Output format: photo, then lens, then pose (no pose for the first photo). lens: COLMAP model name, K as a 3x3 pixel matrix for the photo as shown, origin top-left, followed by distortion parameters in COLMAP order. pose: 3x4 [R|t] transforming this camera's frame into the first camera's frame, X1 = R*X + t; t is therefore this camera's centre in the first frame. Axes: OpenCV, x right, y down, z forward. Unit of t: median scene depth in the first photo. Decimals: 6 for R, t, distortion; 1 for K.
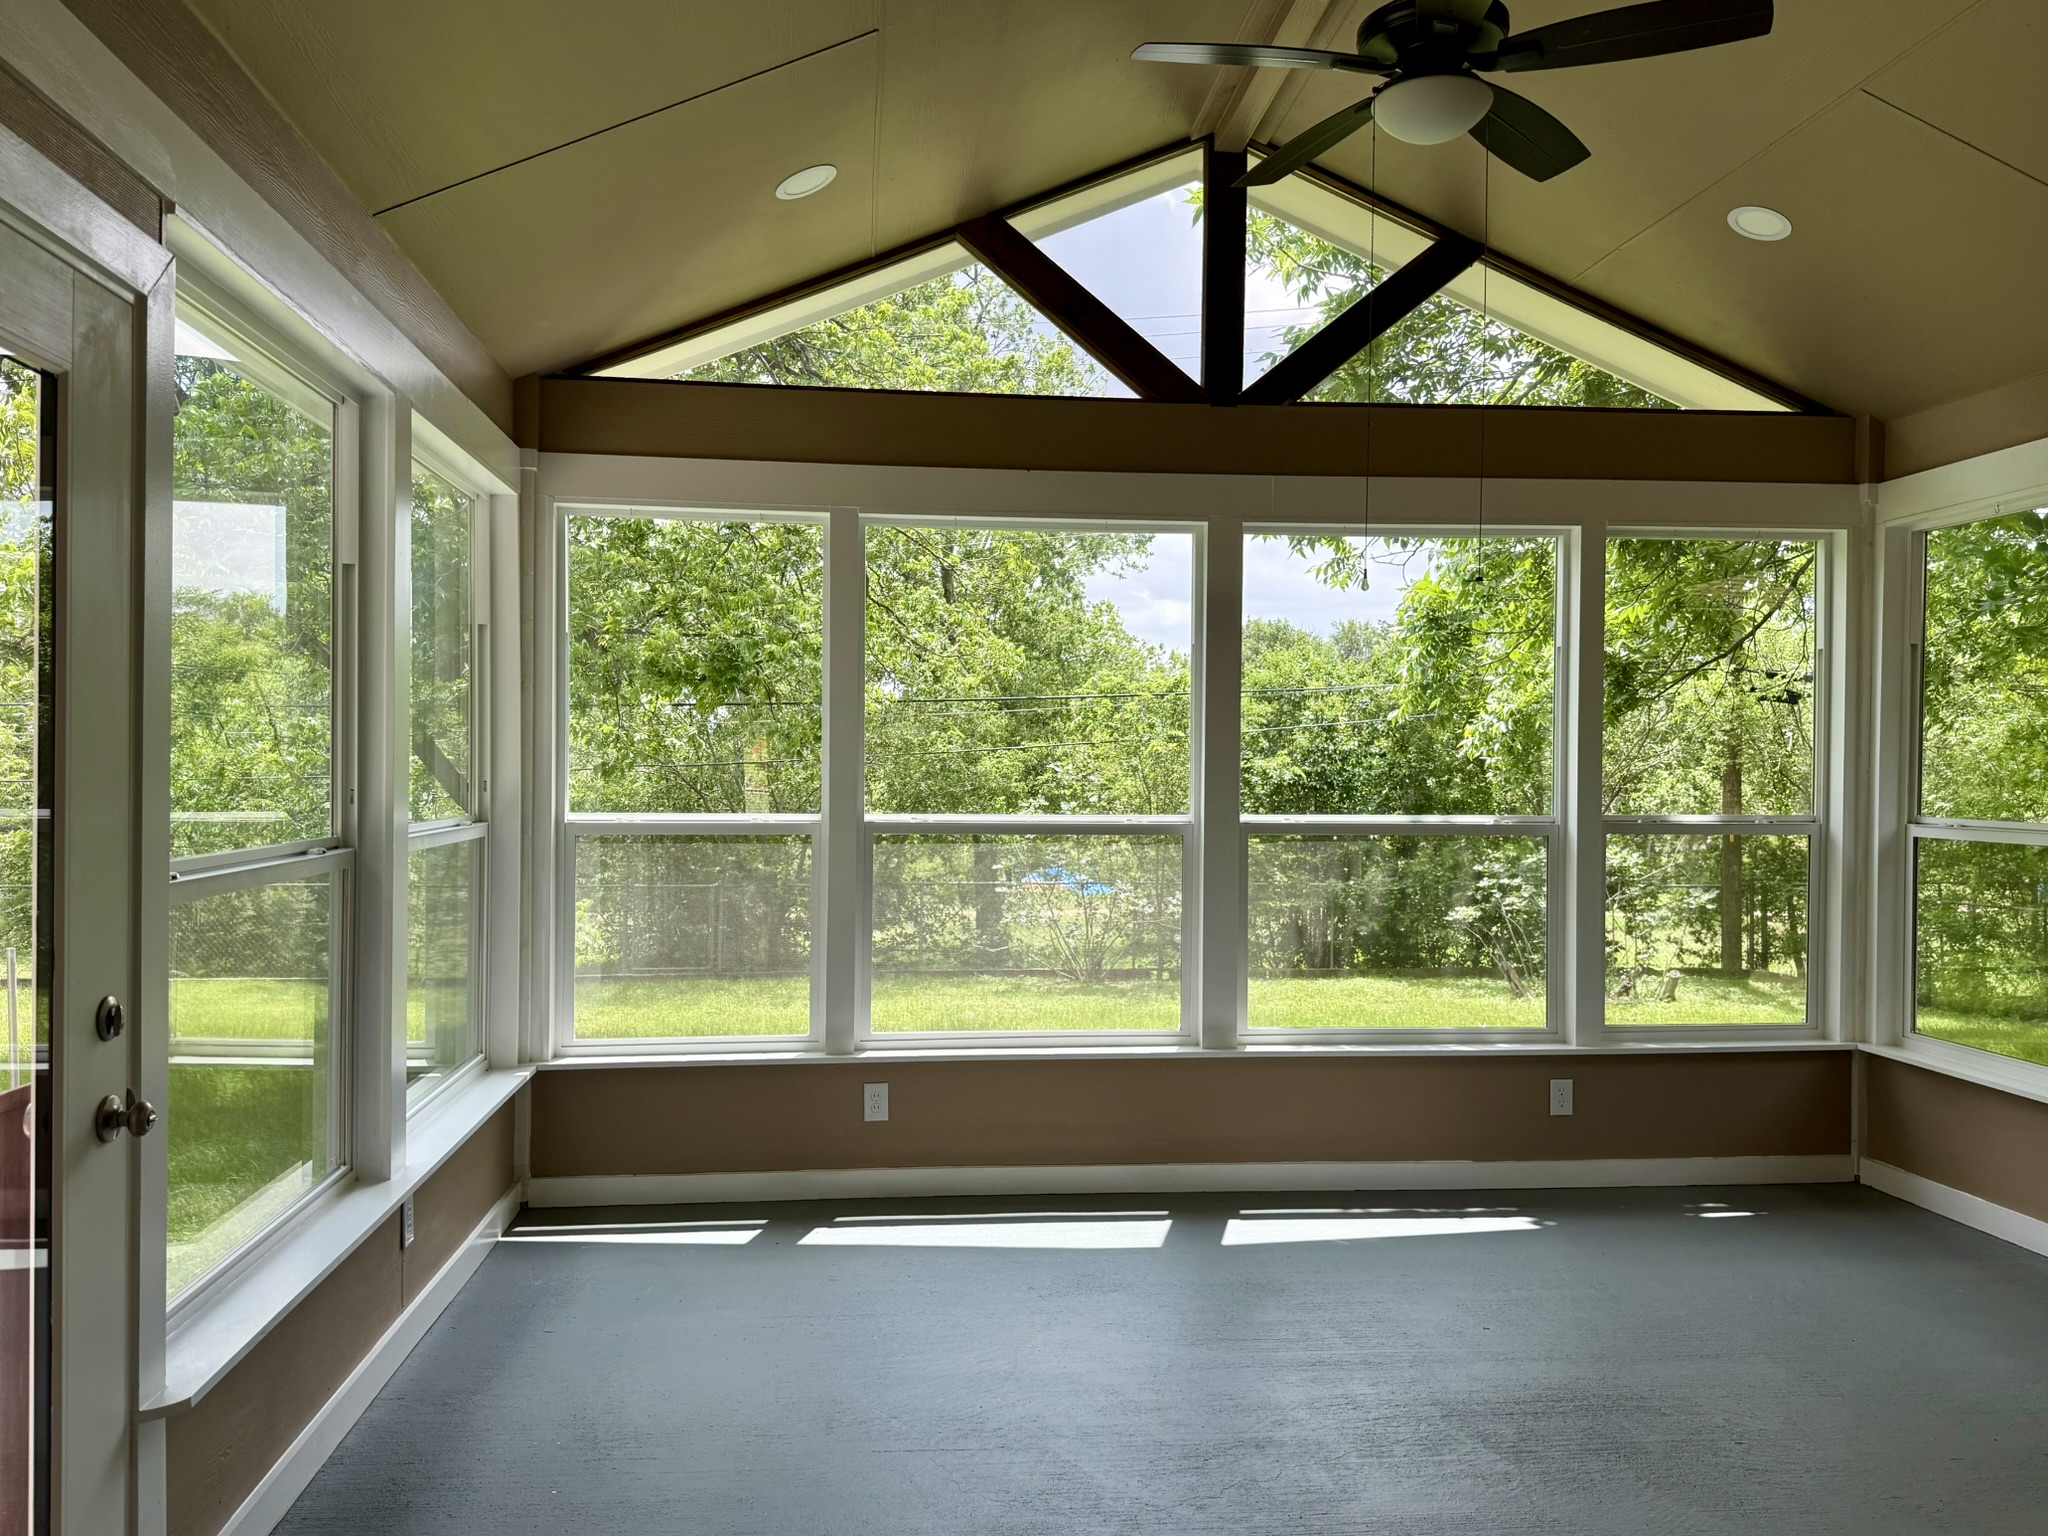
lens RADIAL K [[1466.6, 0, 1017.4], [0, 1466.6, 764.9], [0, 0, 1]] dist [-0.098459, -0.005171]
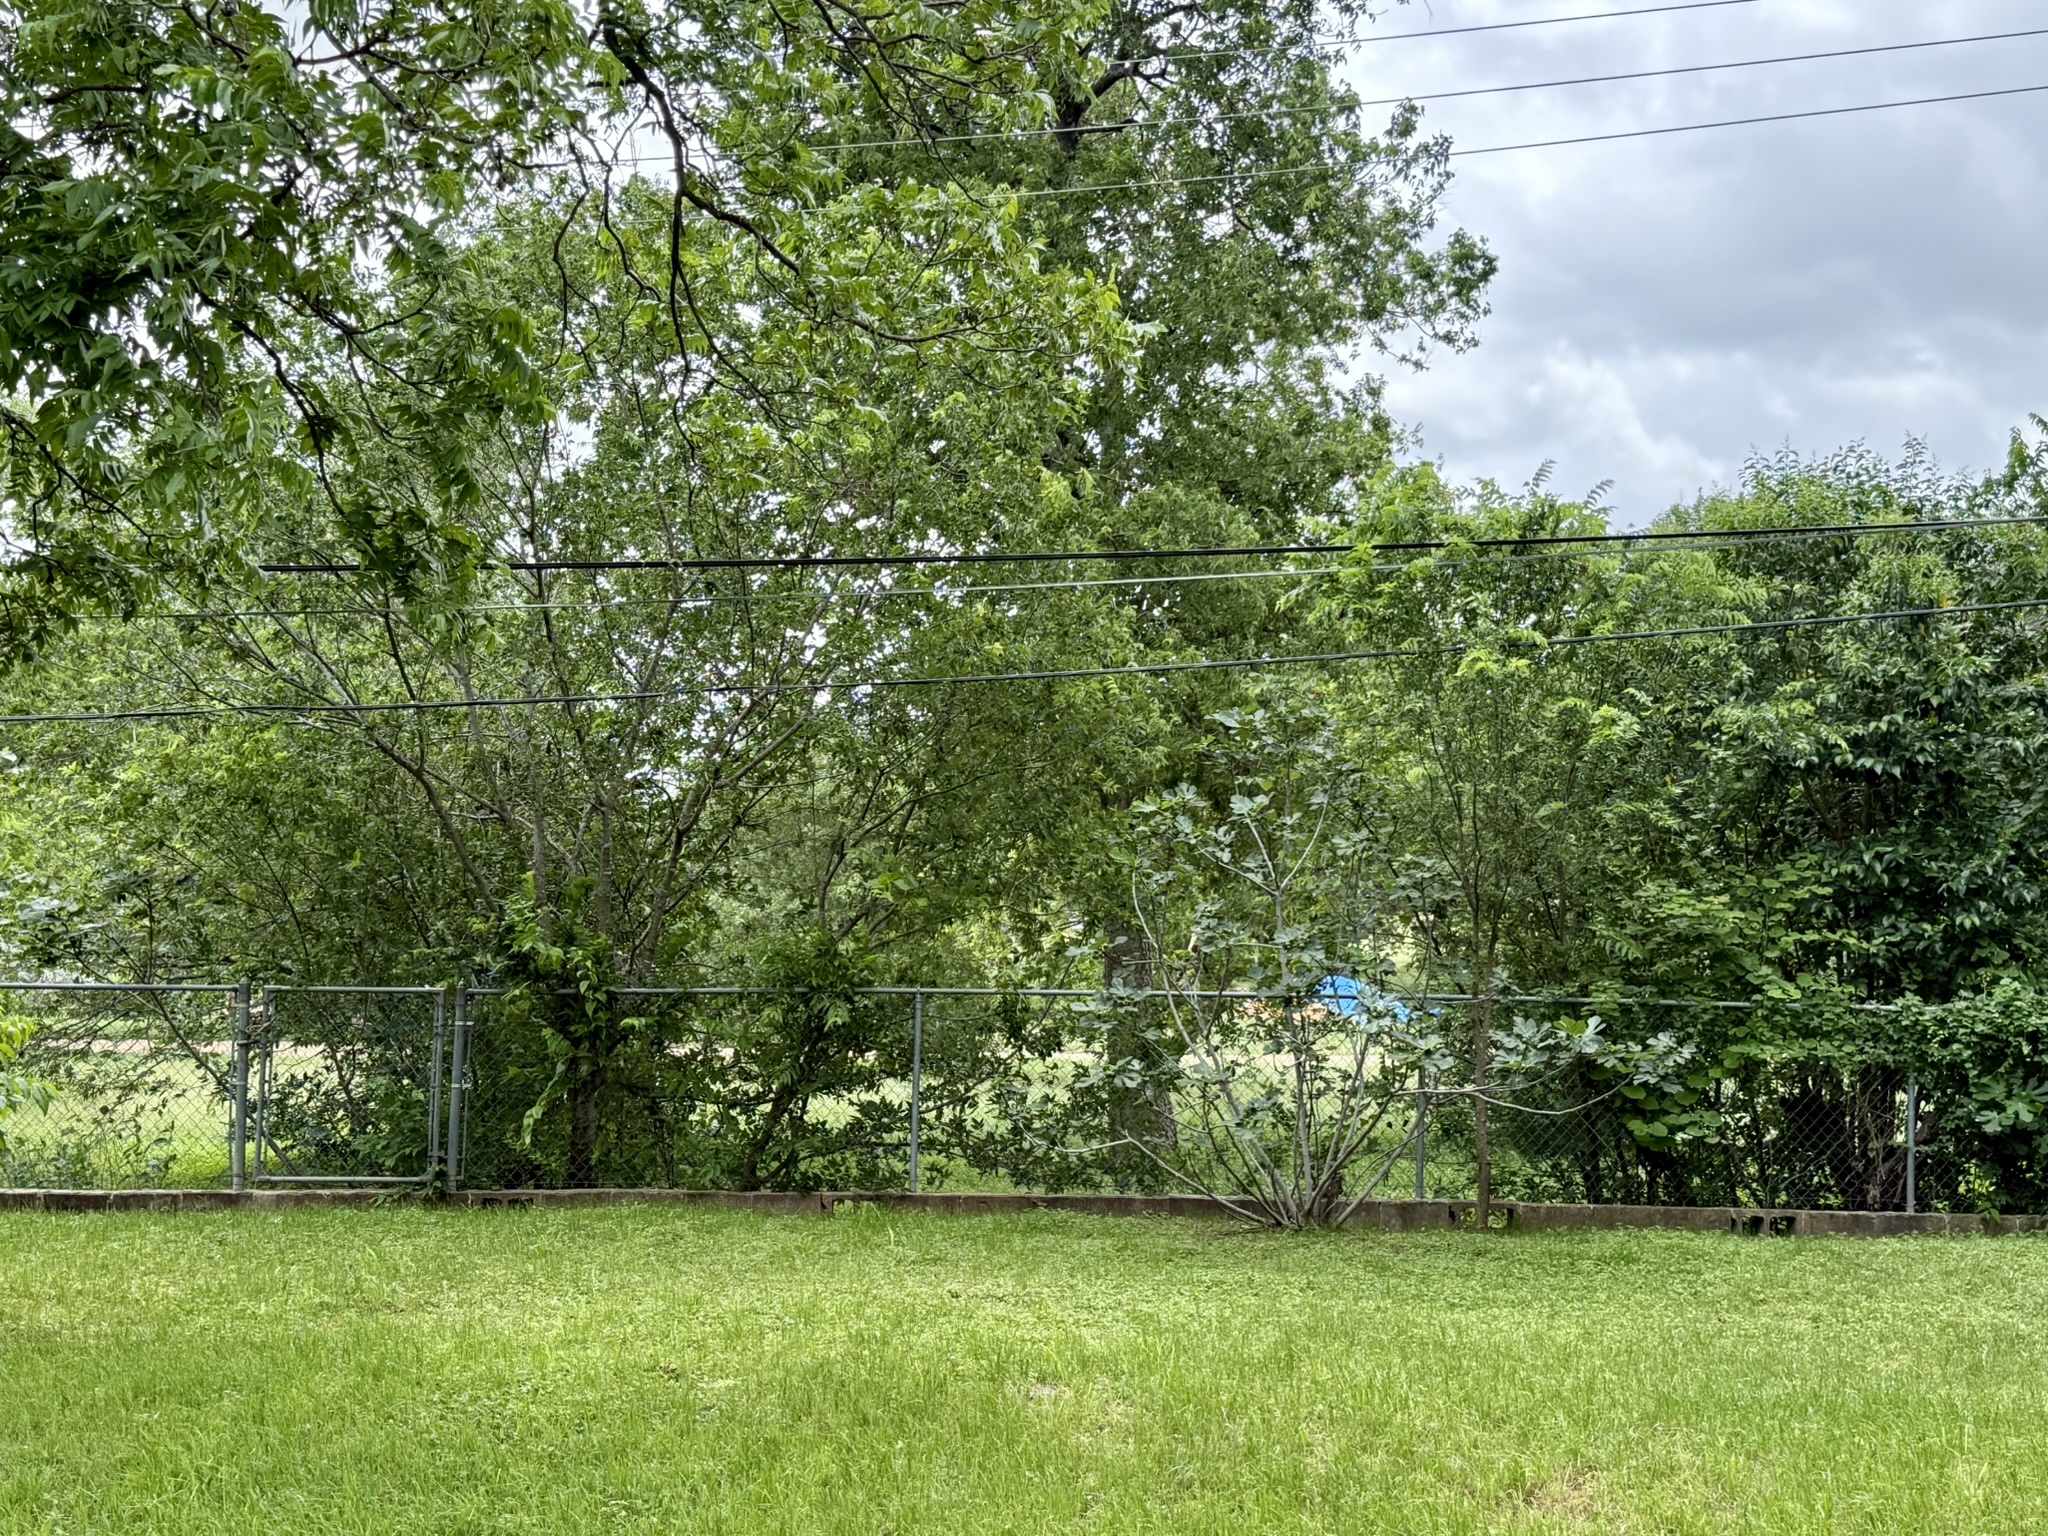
lens RADIAL K [[2625.1, 0, 1030.6], [0, 2625.1, 774.8], [0, 0, 1]] dist [0.083142, 0.000000]
pose [[0.996564, 0.006850, -0.082537, 0.027043], [-0.007420, 0.999951, -0.006606, 0.022441], [0.082488, 0.007195, 0.996566, 0.227340]]
